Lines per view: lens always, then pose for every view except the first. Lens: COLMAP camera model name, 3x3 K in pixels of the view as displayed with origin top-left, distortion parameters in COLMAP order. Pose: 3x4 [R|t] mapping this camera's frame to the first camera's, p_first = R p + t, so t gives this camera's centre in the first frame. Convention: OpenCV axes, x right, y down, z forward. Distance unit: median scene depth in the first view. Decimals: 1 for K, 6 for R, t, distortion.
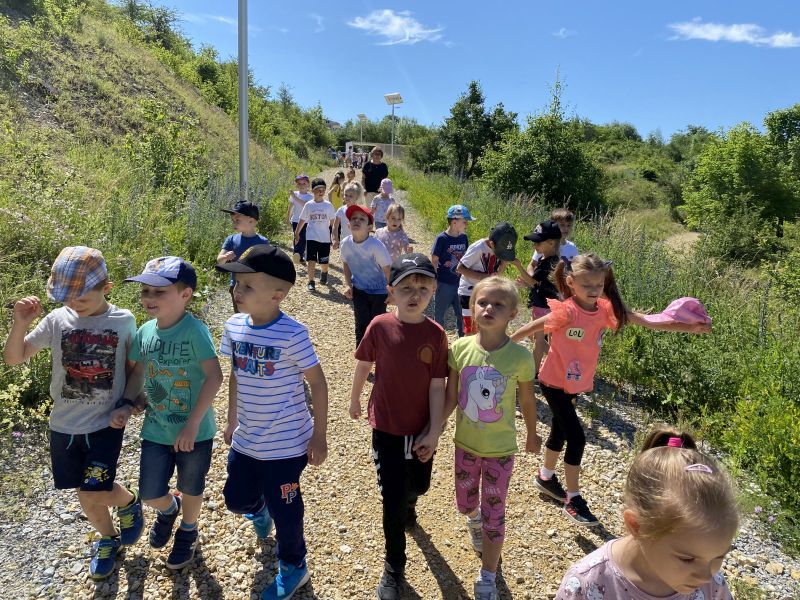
lens RADIAL K [[593.2, 0, 400.0], [0, 593.2, 300.0], [0, 0, 1]] dist [0.114584, -0.271220]
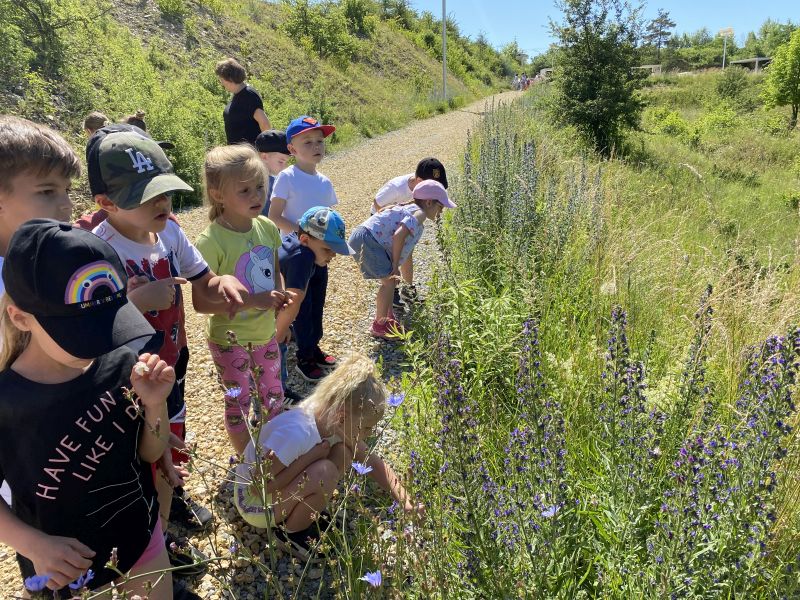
lens RADIAL K [[593.2, 0, 400.0], [0, 593.2, 300.0], [0, 0, 1]] dist [0.114584, -0.271220]
pose [[0.938606, 0.024462, -0.344123, 0.225474], [0.010486, 0.994999, 0.099330, 0.208790], [0.344832, -0.096840, 0.933656, -0.757697]]
